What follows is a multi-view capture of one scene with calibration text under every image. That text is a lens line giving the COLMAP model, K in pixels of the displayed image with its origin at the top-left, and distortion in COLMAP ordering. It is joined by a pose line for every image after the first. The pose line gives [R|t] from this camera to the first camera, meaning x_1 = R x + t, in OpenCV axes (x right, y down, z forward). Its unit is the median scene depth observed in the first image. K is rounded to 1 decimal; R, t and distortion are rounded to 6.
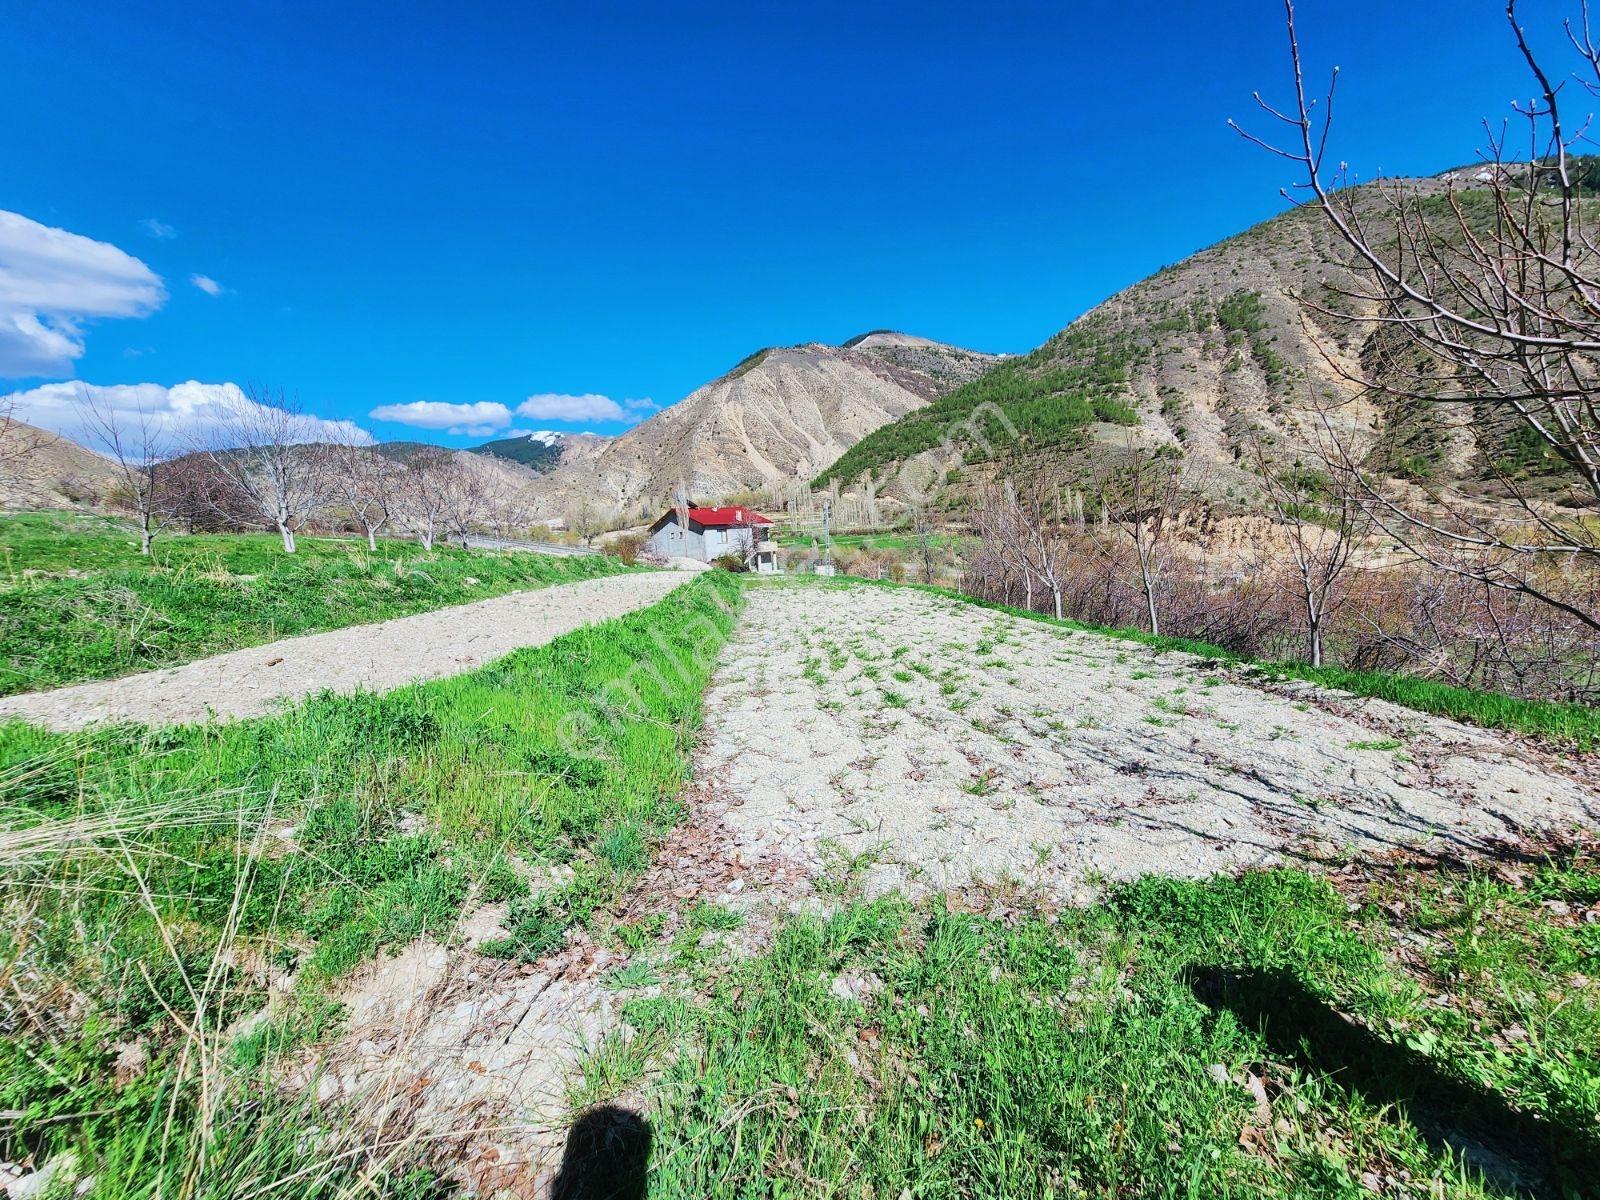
lens RADIAL K [[657.2, 0, 806.4], [0, 657.2, 593.9], [0, 0, 1]] dist [-0.006217, 0.002013]
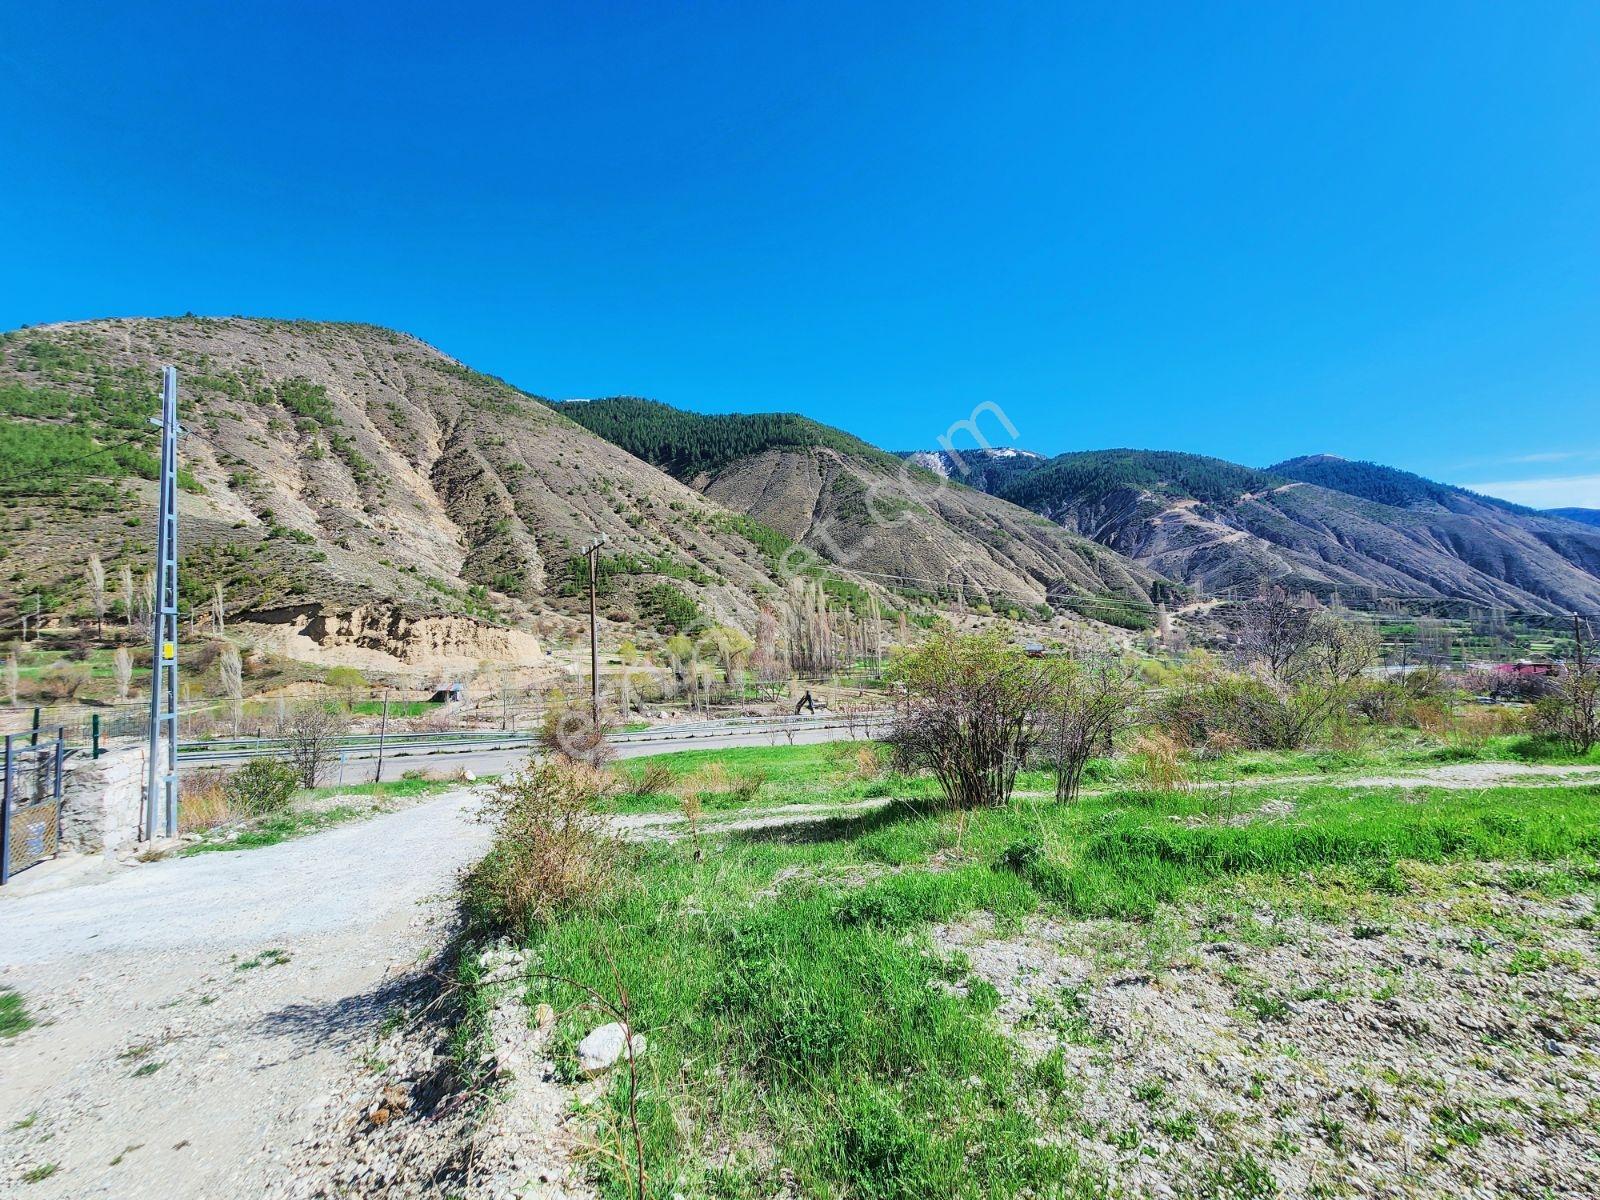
lens RADIAL K [[657.5, 0, 808.8], [0, 657.5, 591.8], [0, 0, 1]] dist [-0.000869, 0.000615]
pose [[0.259875, 0.076567, 0.962602, -0.016739], [0.091661, 0.990394, -0.103523, -0.009653], [-0.961282, 0.115136, 0.250360, 0.156542]]
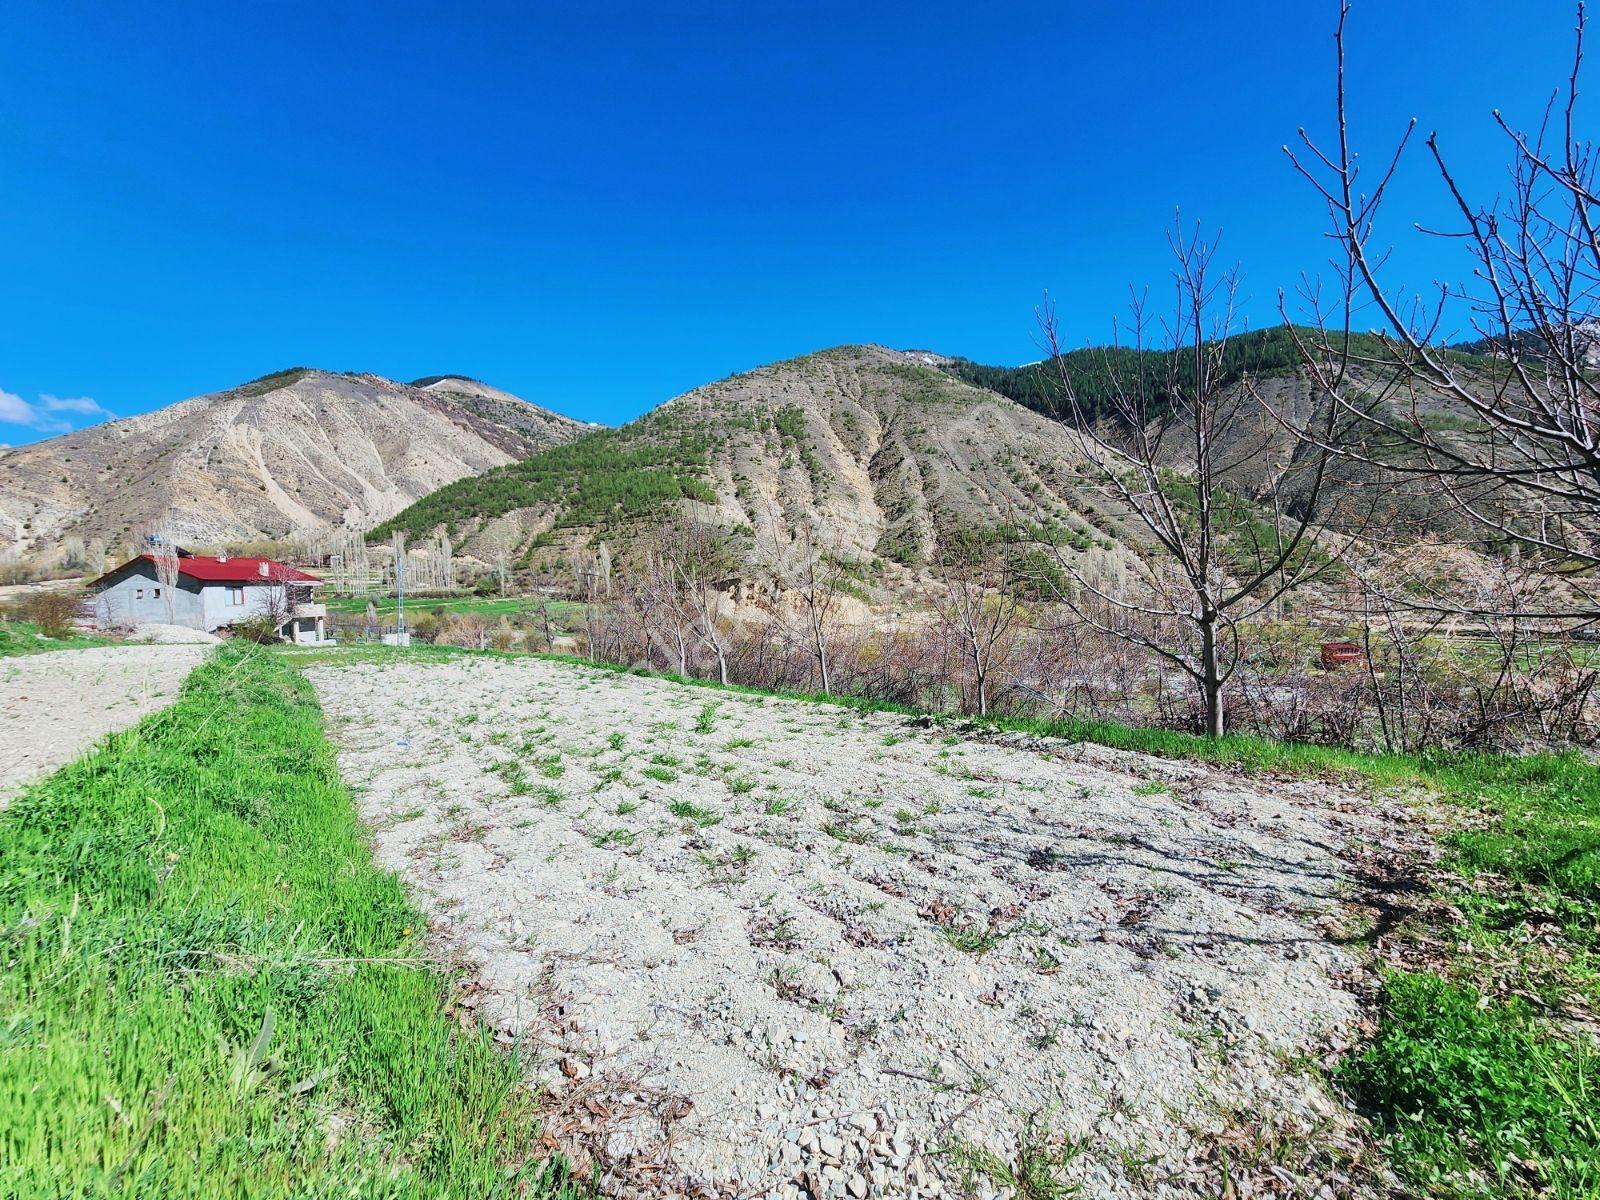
lens RADIAL K [[657.5, 0, 807.8], [0, 657.5, 595.0], [0, 0, 1]] dist [-0.000869, 0.000615]
pose [[0.823148, 0.019971, 0.567476, -0.003197], [0.035593, 0.995601, -0.086666, -0.000271], [-0.566710, 0.091537, 0.818816, 0.005163]]
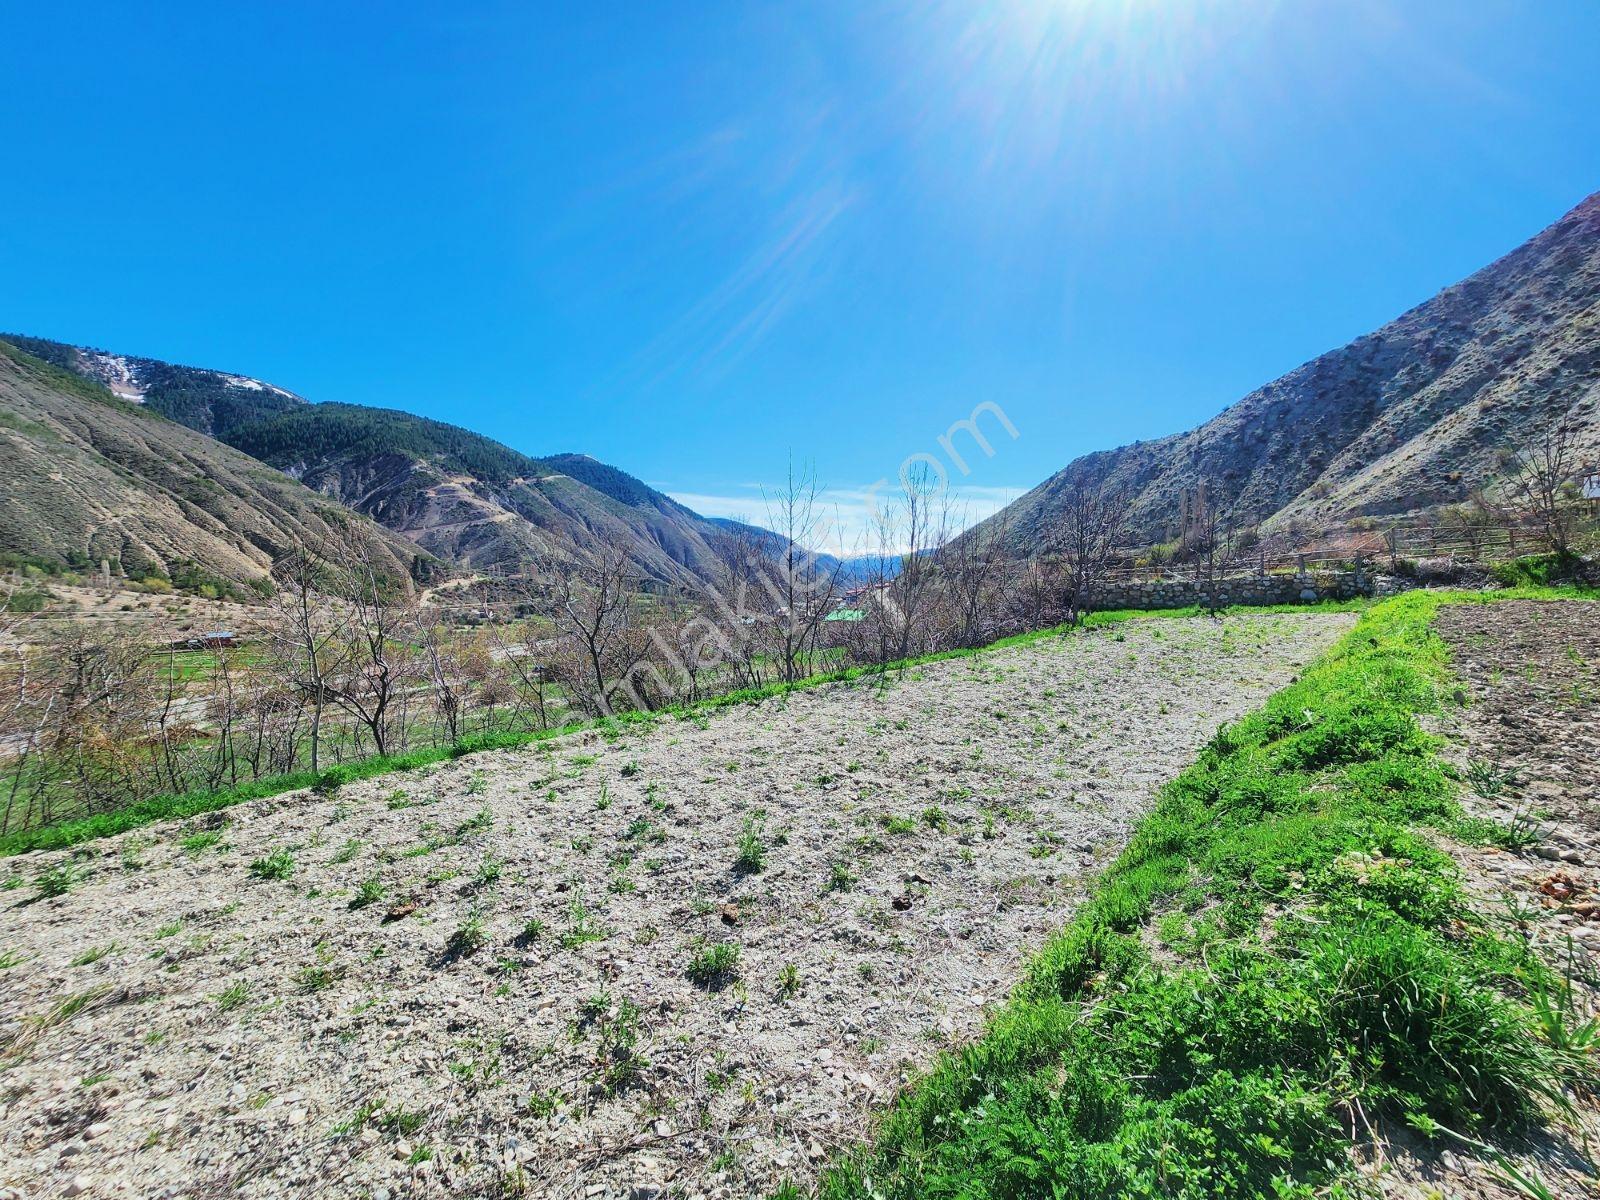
lens RADIAL K [[657.5, 0, 809.2], [0, 657.5, 594.8], [0, 0, 1]] dist [-0.000869, 0.000615]
pose [[-0.662295, 0.036136, 0.748371, -0.013349], [0.107651, 0.993062, 0.047319, -0.005780], [-0.741469, 0.111902, -0.661590, 0.077220]]
